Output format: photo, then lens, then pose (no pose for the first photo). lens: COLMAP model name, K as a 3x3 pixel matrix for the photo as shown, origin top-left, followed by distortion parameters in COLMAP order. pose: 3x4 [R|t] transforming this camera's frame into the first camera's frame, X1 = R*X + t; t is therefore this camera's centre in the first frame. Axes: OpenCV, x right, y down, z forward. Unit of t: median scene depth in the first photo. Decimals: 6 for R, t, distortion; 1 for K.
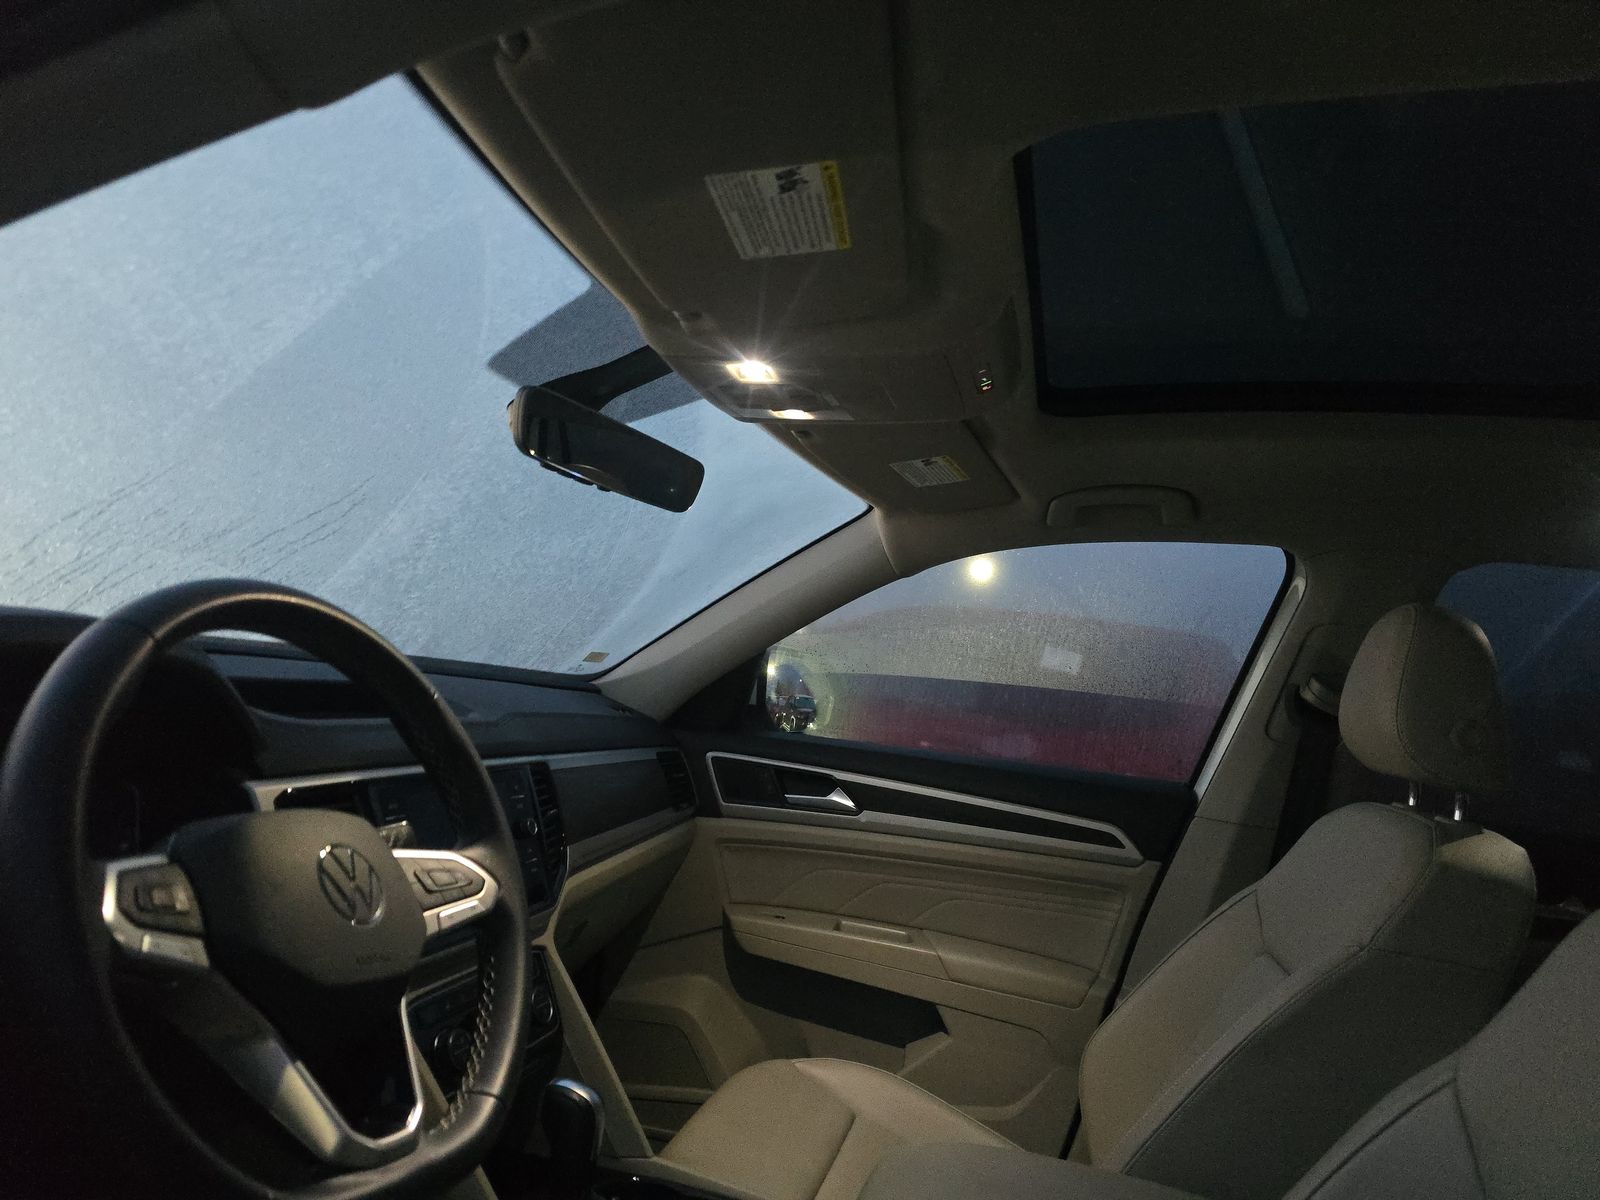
lens RADIAL K [[1046.8, 0, 800.0], [0, 1046.8, 600.0], [0, 0, 1]] dist [0.104682, -0.137971]
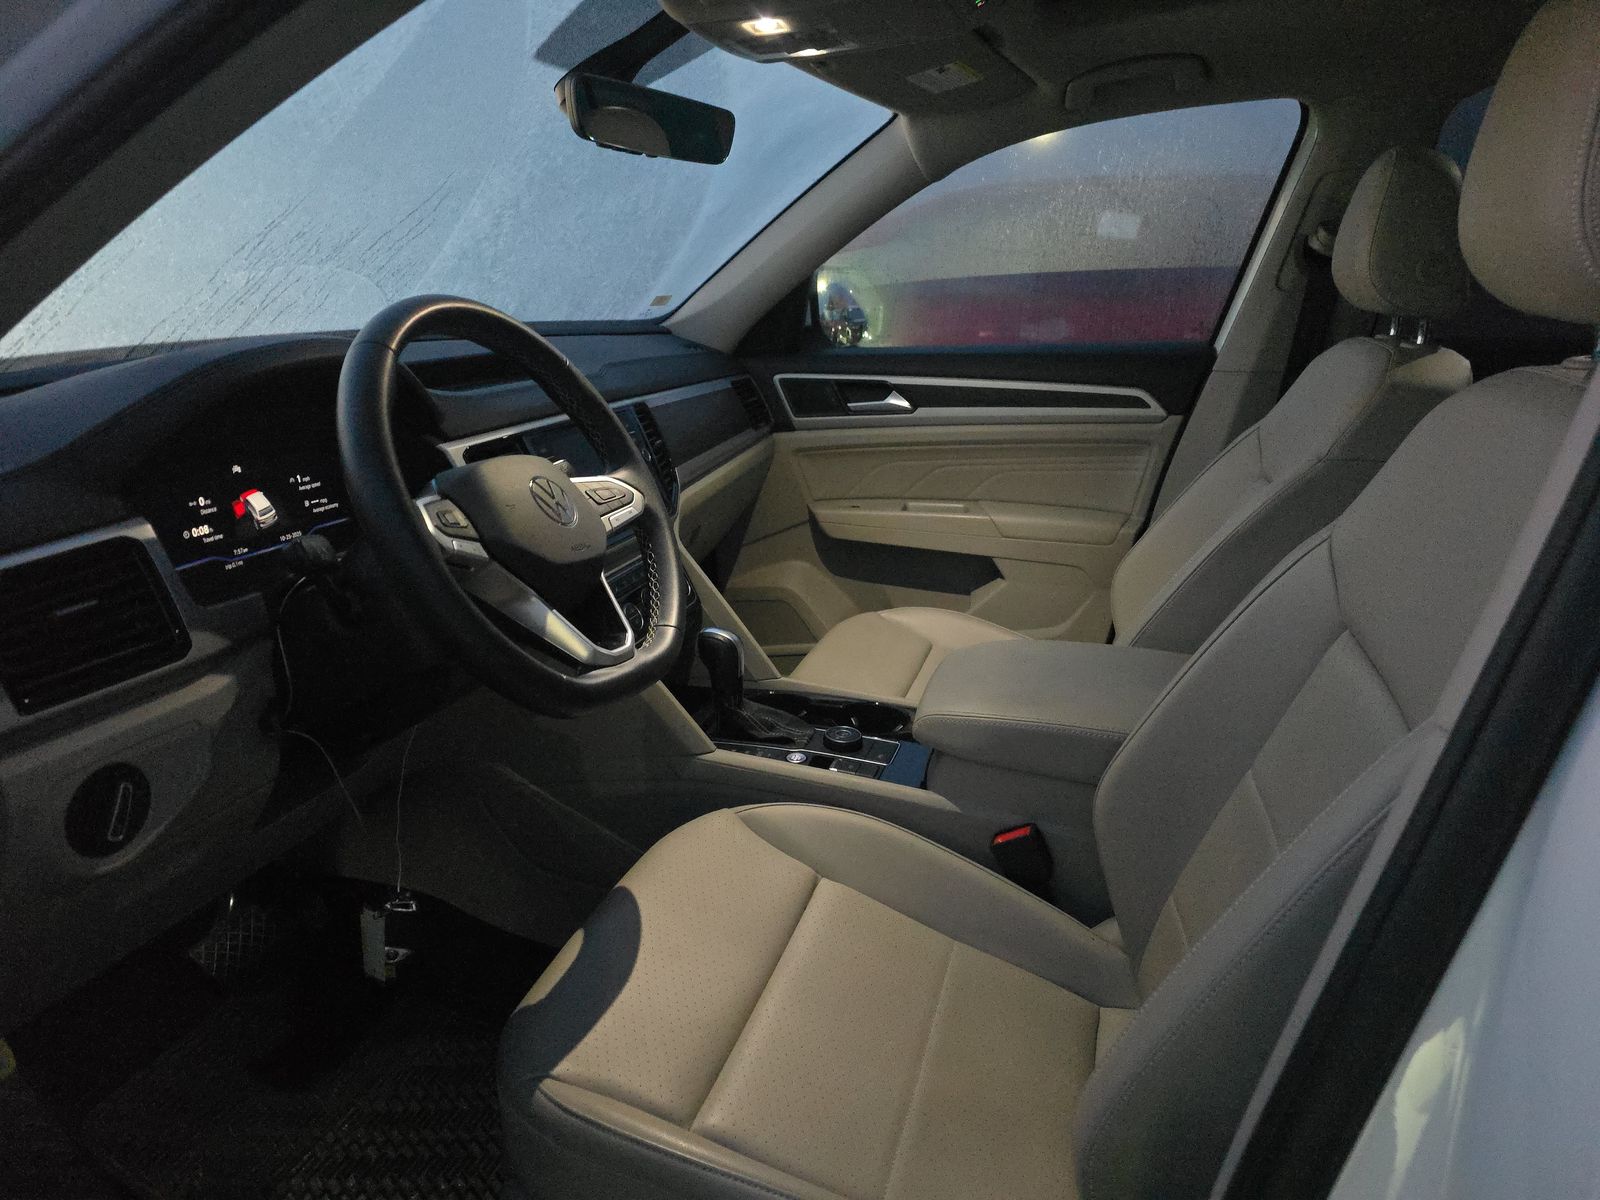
lens RADIAL K [[1046.8, 0, 800.0], [0, 1046.8, 600.0], [0, 0, 1]] dist [0.104682, -0.137971]
pose [[0.989549, -0.115271, -0.086632, 0.010657], [0.138646, 0.925677, 0.351992, -0.029869], [0.039618, -0.360325, 0.931985, -0.162682]]
